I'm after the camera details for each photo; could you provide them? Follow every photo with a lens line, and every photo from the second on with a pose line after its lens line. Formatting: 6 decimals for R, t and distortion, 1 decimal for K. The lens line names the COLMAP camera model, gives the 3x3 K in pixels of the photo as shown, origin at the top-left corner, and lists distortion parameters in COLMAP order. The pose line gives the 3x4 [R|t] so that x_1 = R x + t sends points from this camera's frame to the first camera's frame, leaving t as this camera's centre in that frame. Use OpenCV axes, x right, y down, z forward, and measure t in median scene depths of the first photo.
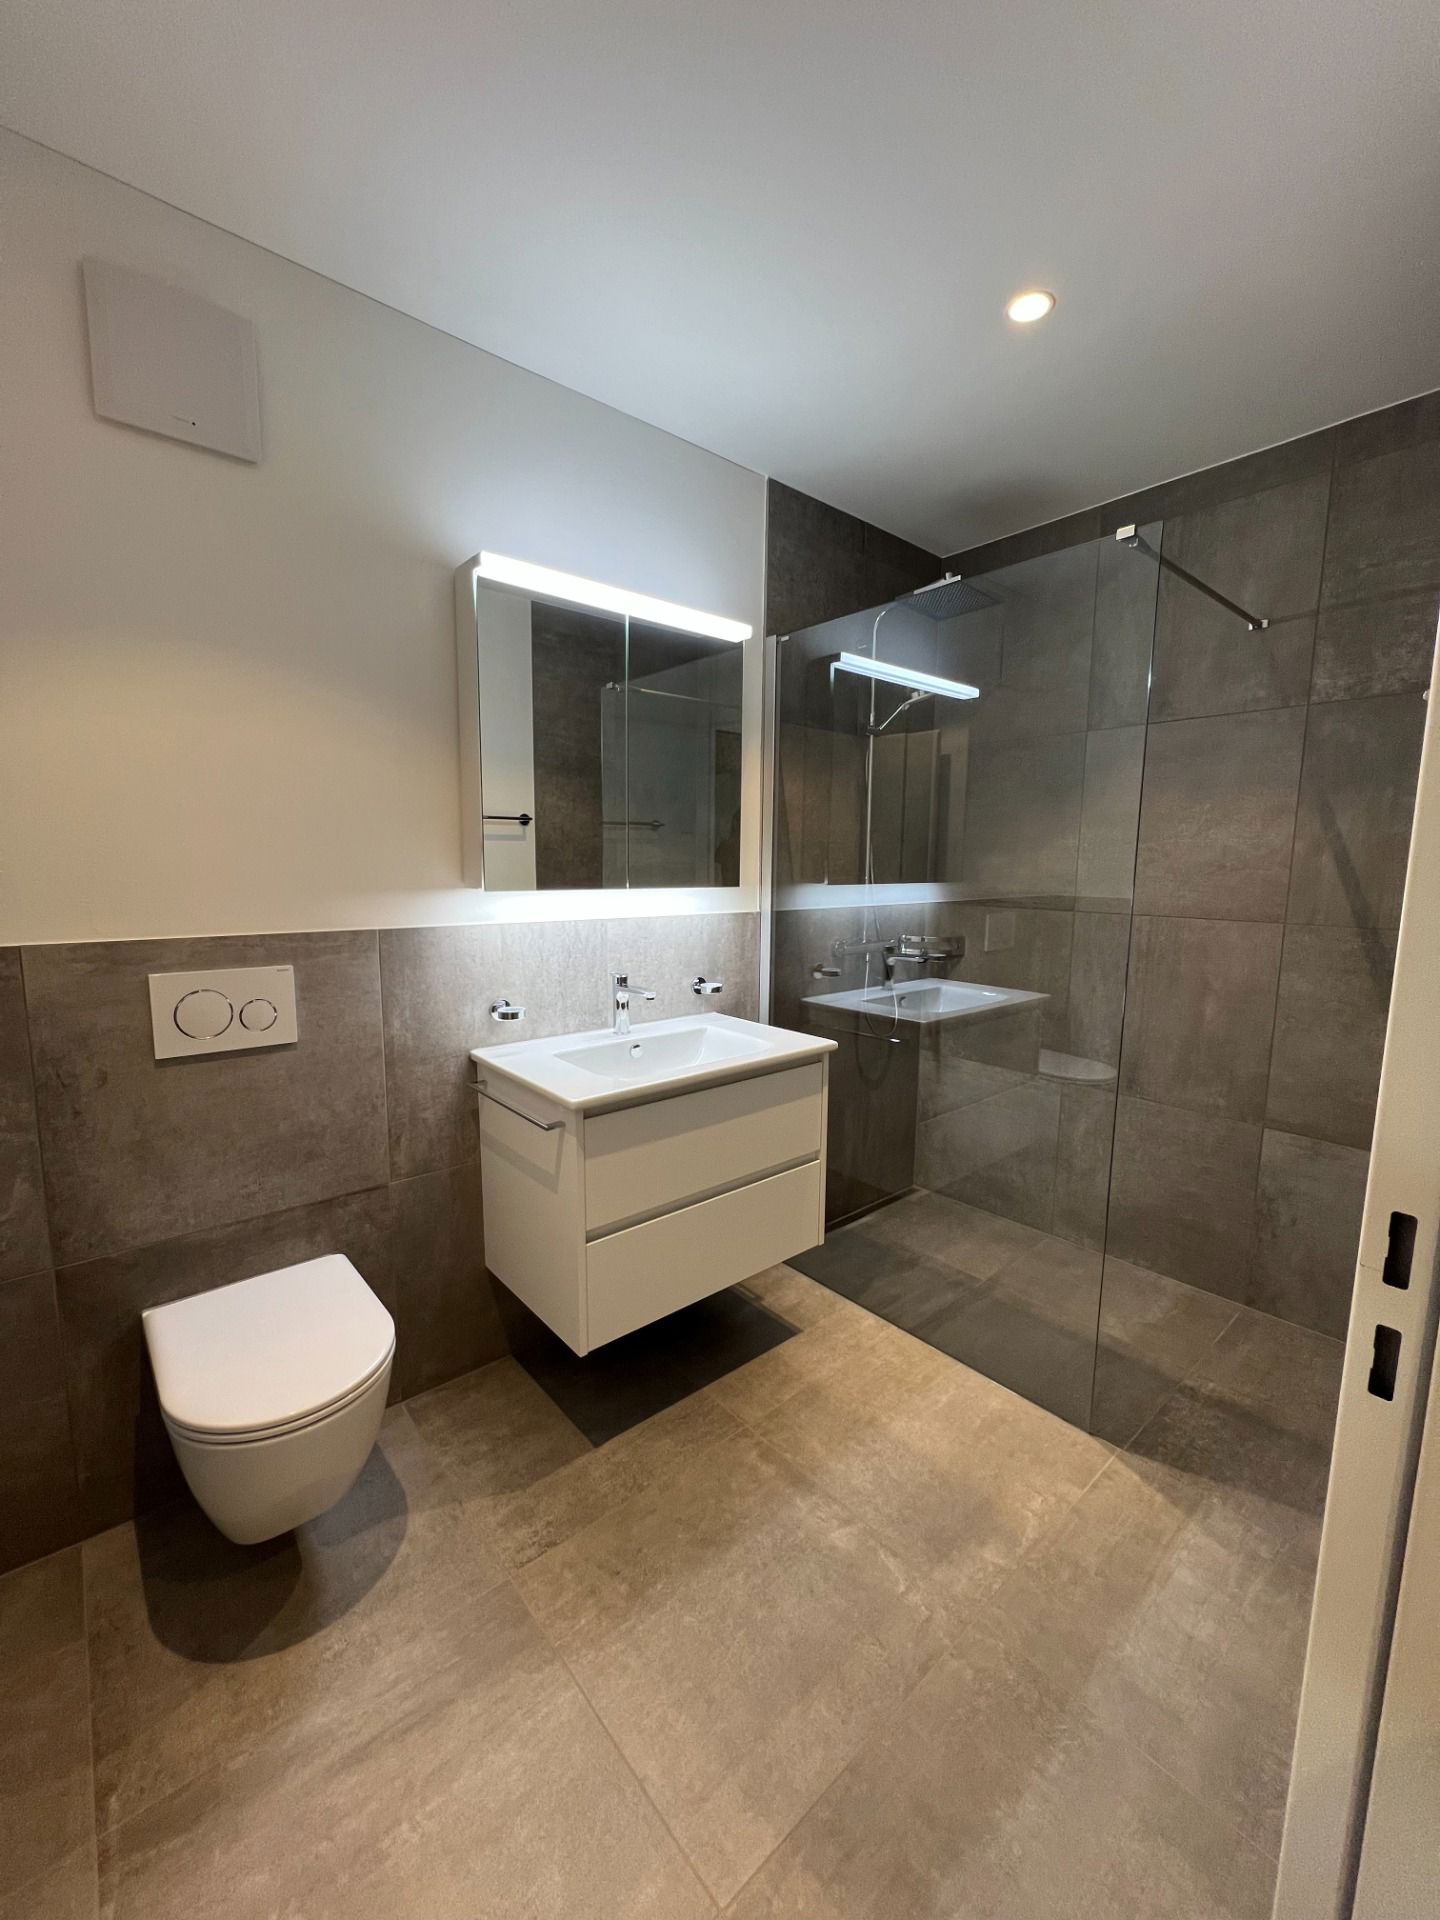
lens RADIAL K [[767.7, 0, 710.3], [0, 767.7, 956.6], [0, 0, 1]] dist [-0.020000, -0.000157]
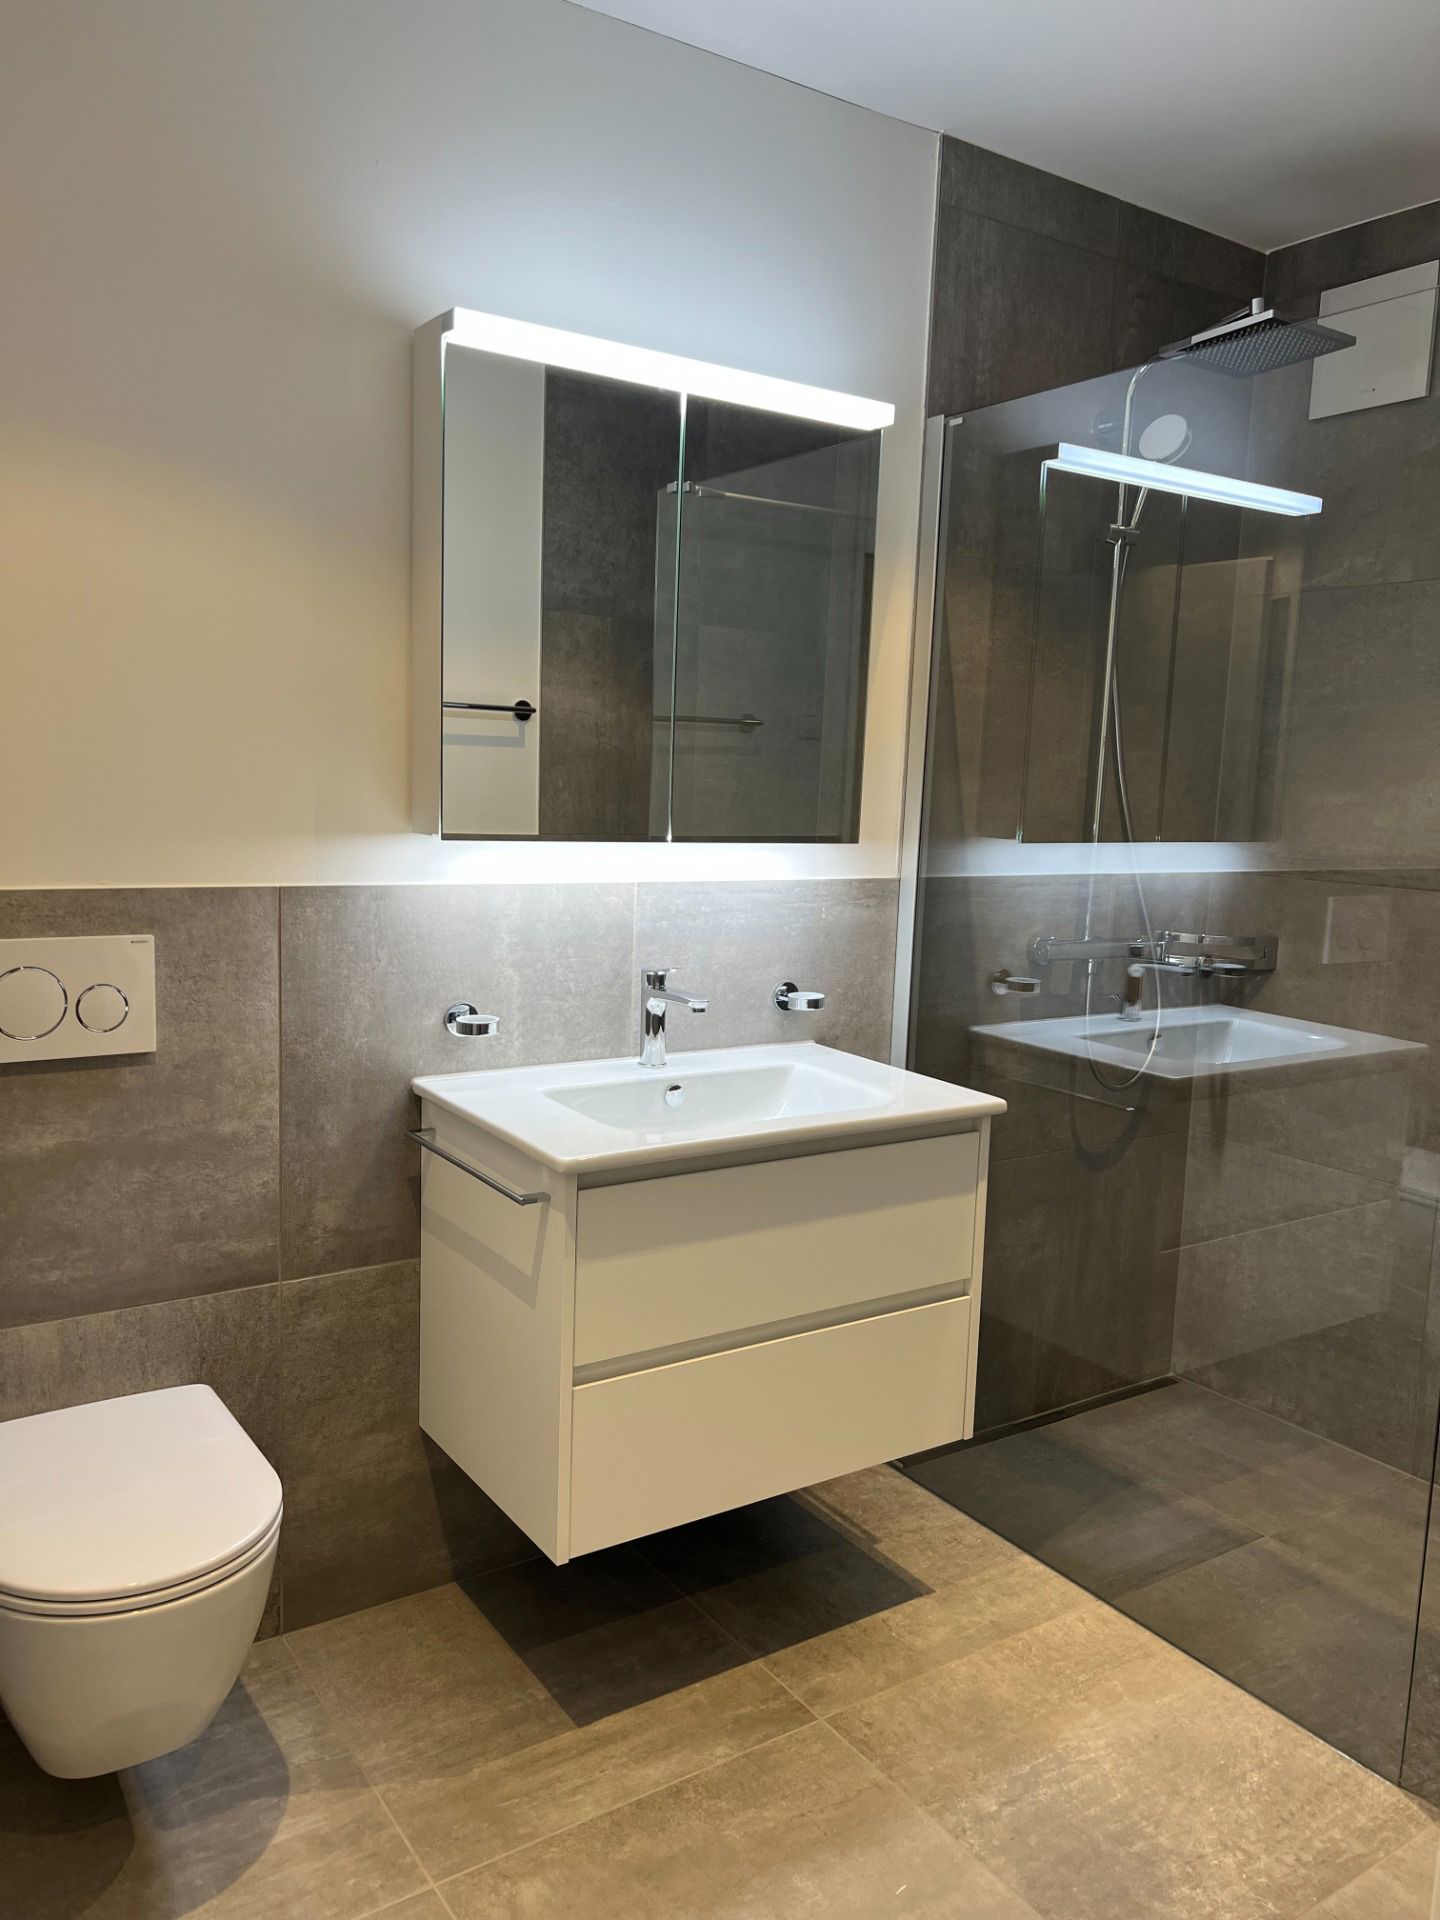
lens RADIAL K [[1439.2, 0, 714.9], [0, 1439.2, 953.8], [0, 0, 1]] dist [-0.001487, -0.013519]
pose [[0.992883, 0.040584, -0.111962, 0.061997], [-0.040742, 0.999169, 0.000875, 0.005417], [0.111905, 0.003693, 0.993712, -0.152113]]
